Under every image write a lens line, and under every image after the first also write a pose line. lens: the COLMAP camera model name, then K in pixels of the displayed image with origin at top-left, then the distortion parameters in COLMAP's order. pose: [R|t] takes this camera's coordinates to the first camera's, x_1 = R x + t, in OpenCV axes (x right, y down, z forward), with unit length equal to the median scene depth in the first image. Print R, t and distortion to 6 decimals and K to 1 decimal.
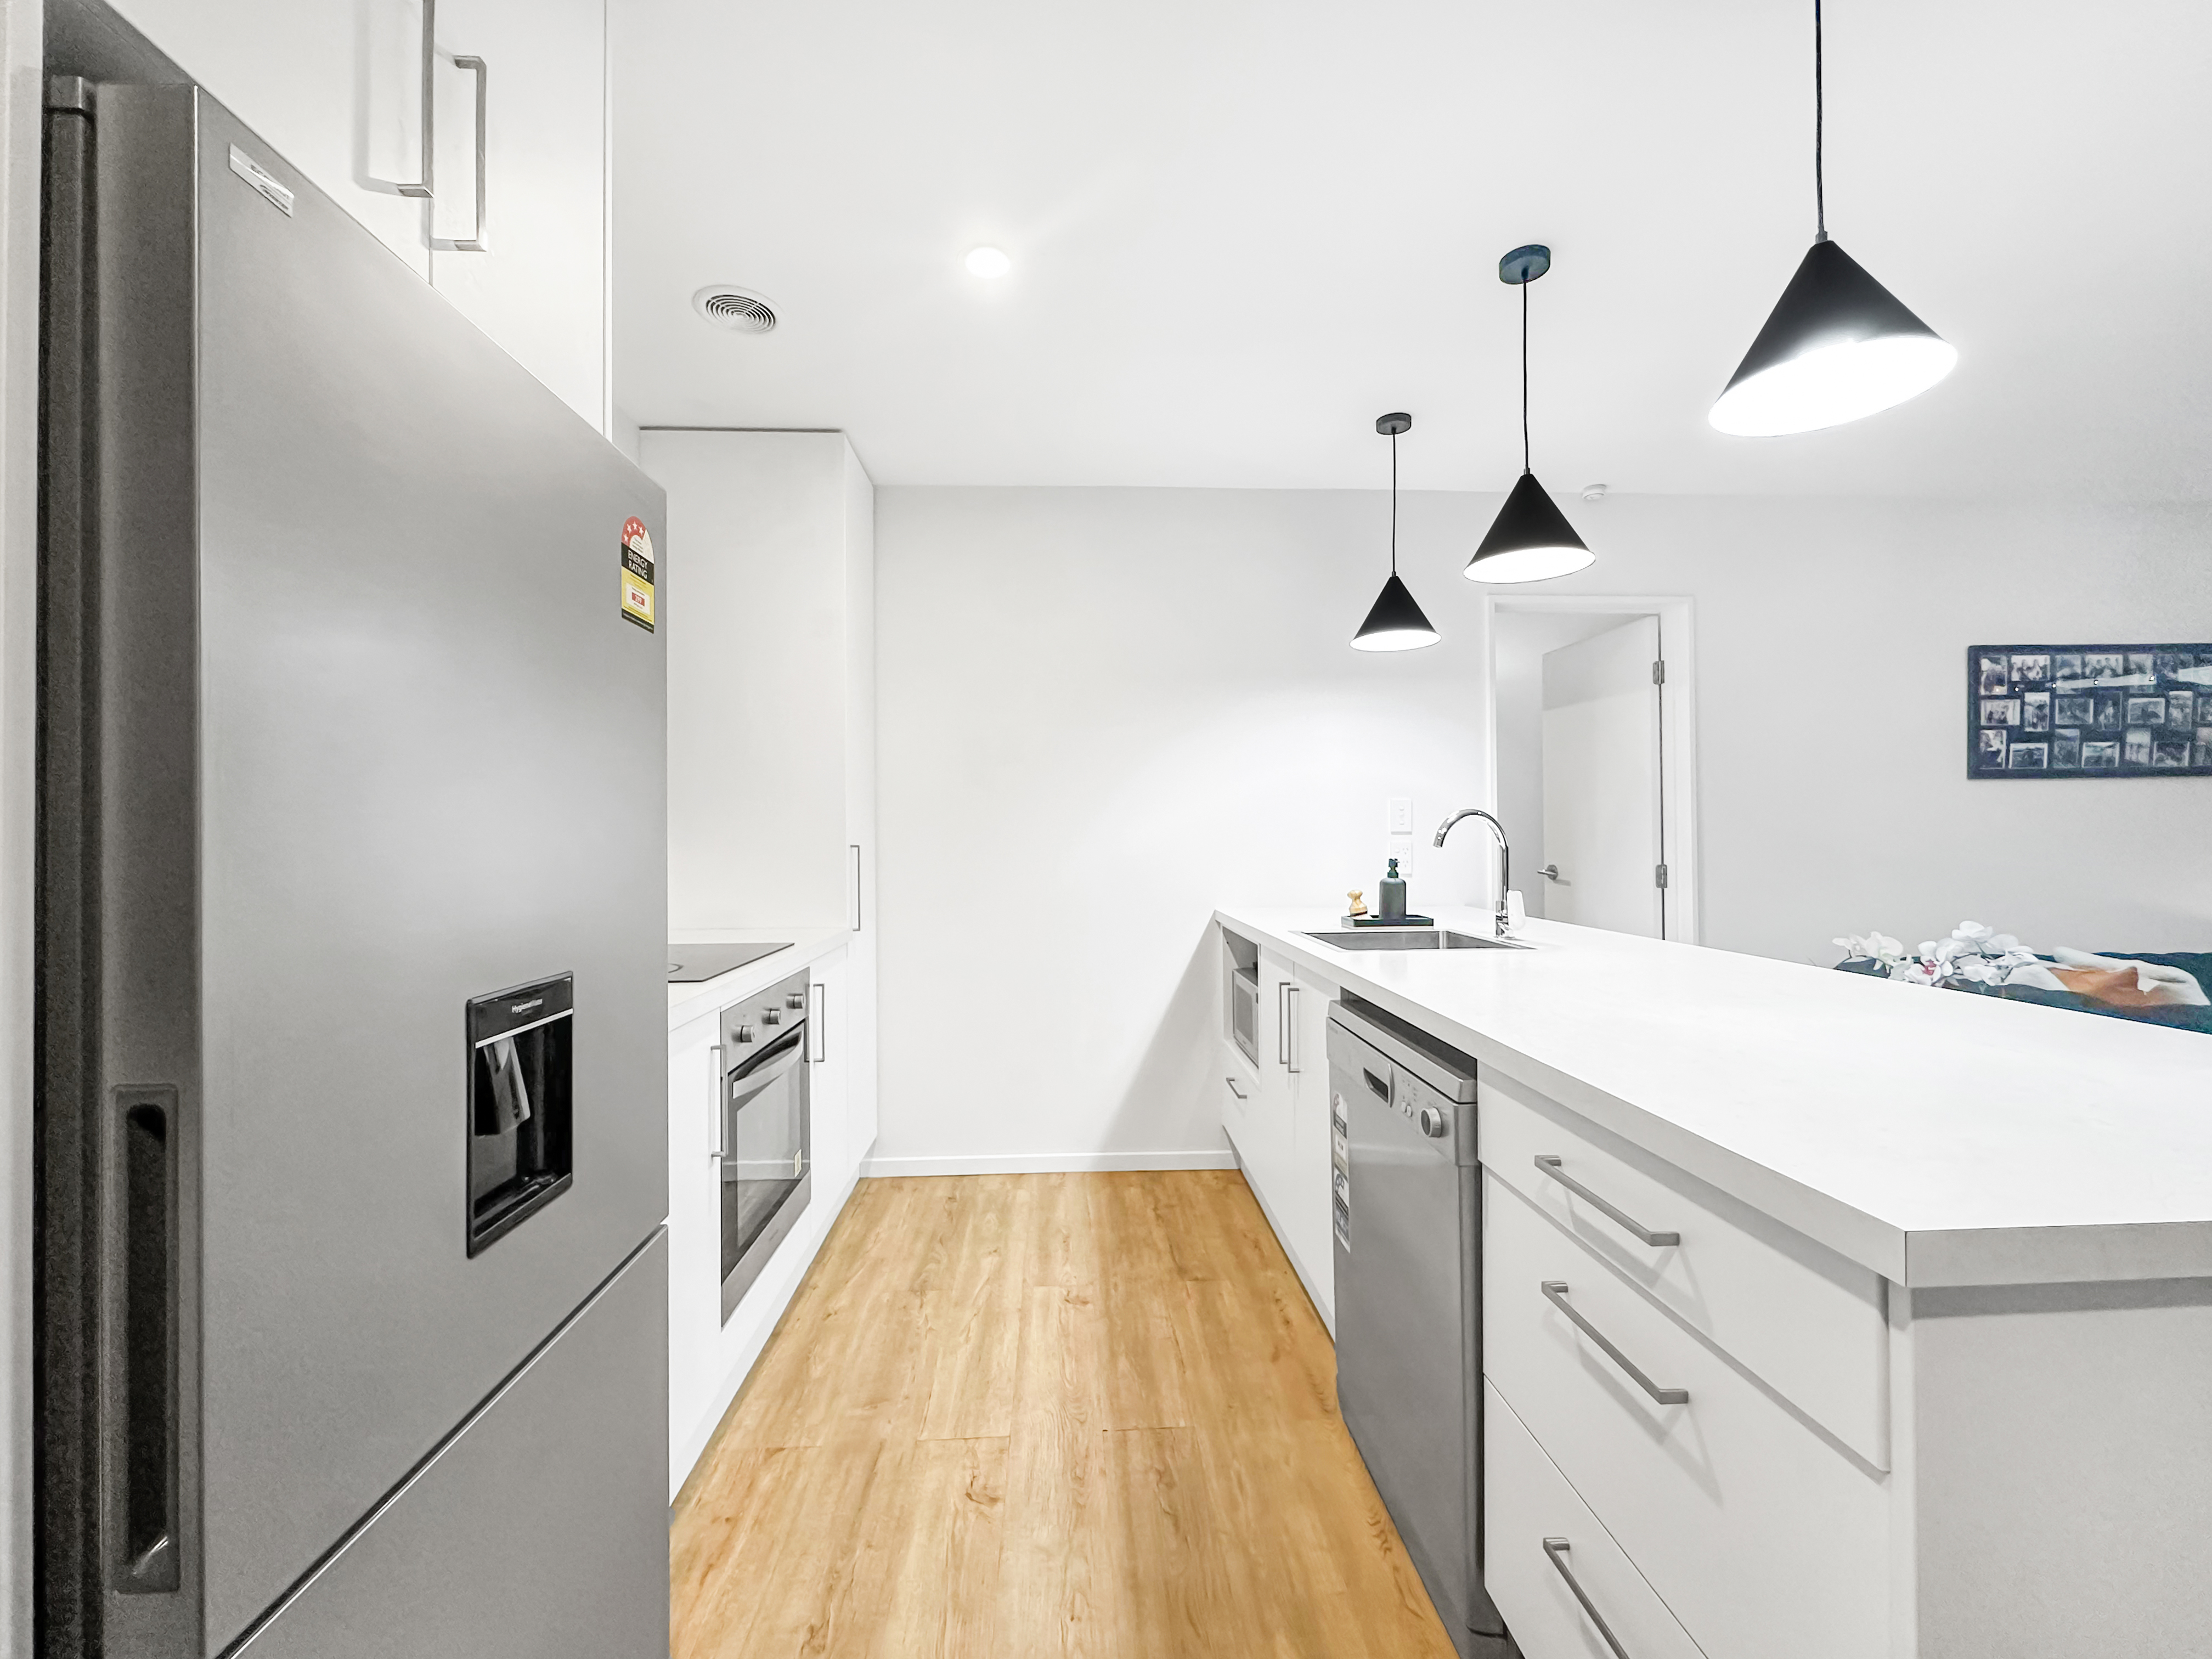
lens RADIAL K [[896.7, 0, 1116.4], [0, 896.7, 828.6], [0, 0, 1]] dist [-0.003350, -0.000043]
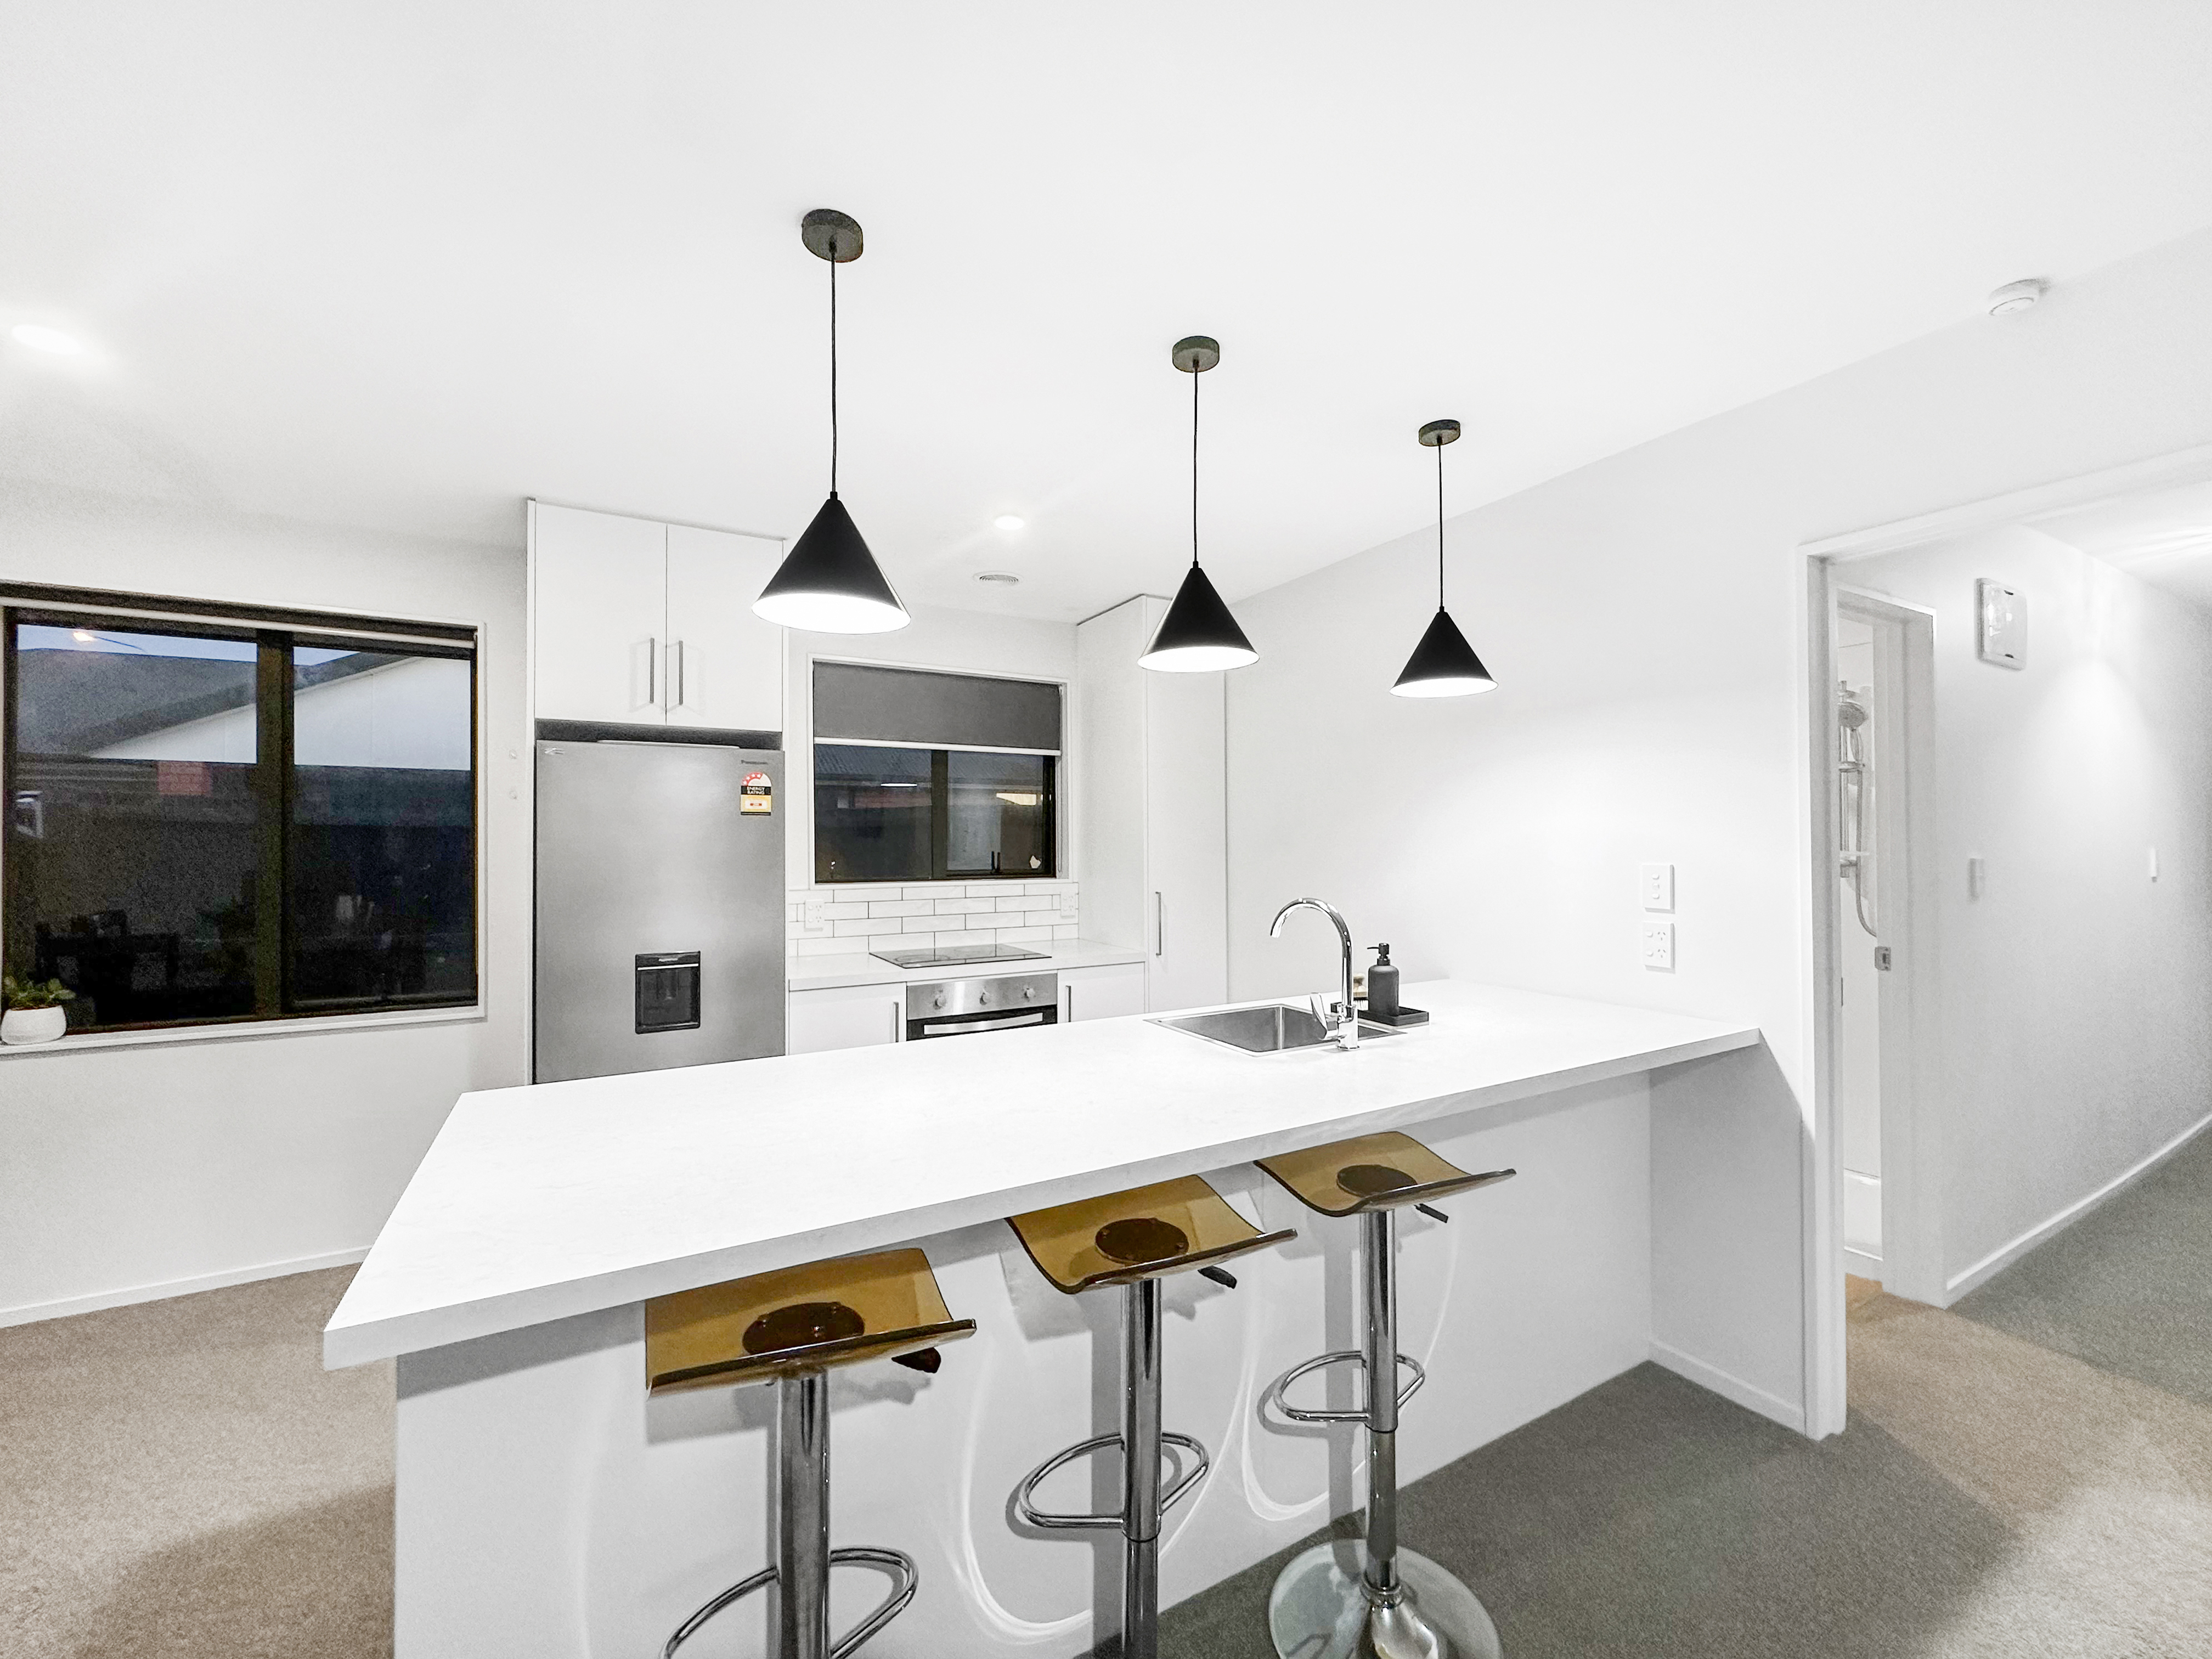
lens RADIAL K [[896.7, 0, 1116.4], [0, 896.7, 828.6], [0, 0, 1]] dist [-0.003350, -0.000043]
pose [[0.453325, -0.008760, -0.891302, 0.740041], [0.009238, 0.999944, -0.005129, -0.059638], [0.891297, -0.005909, 0.453381, 0.270753]]
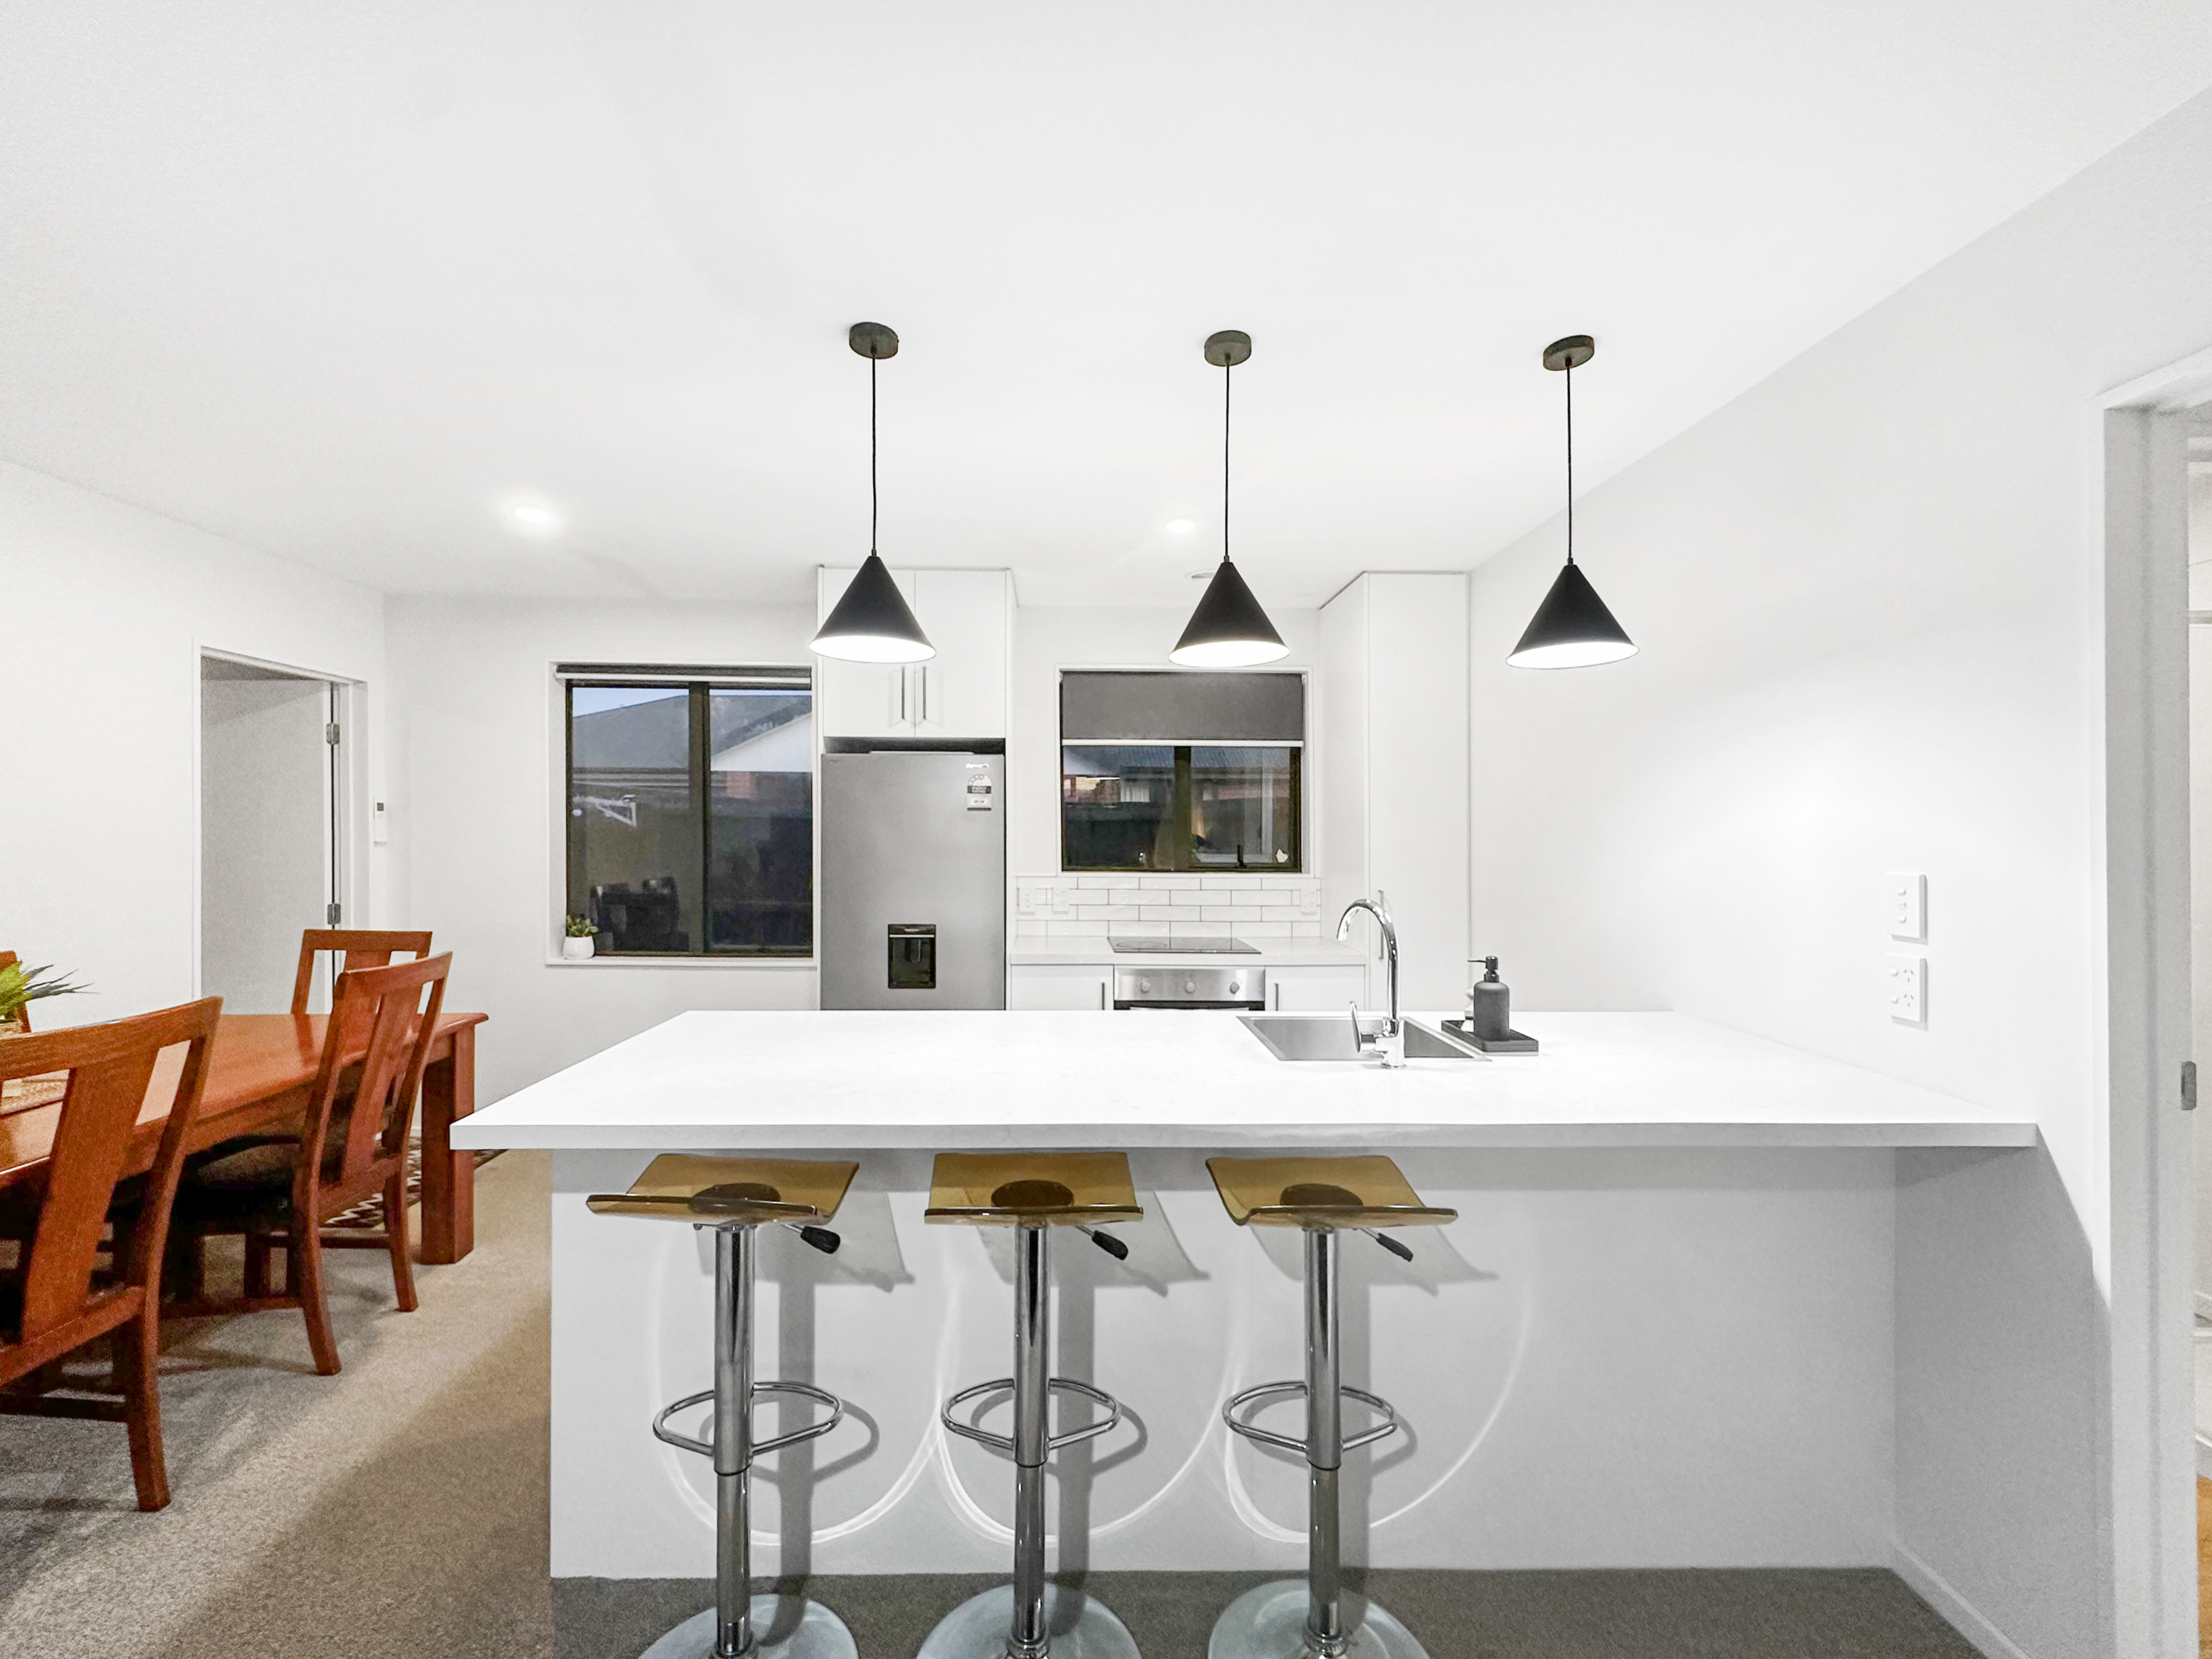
lens RADIAL K [[919.1, 0, 1057.6], [0, 919.1, 825.6], [0, 0, 1]] dist [-0.000515, -0.000217]
pose [[-0.043842, -0.002315, -0.999036, 0.842614], [0.004428, 0.999987, -0.002512, -0.060530], [0.999029, -0.004534, -0.043831, 0.497073]]
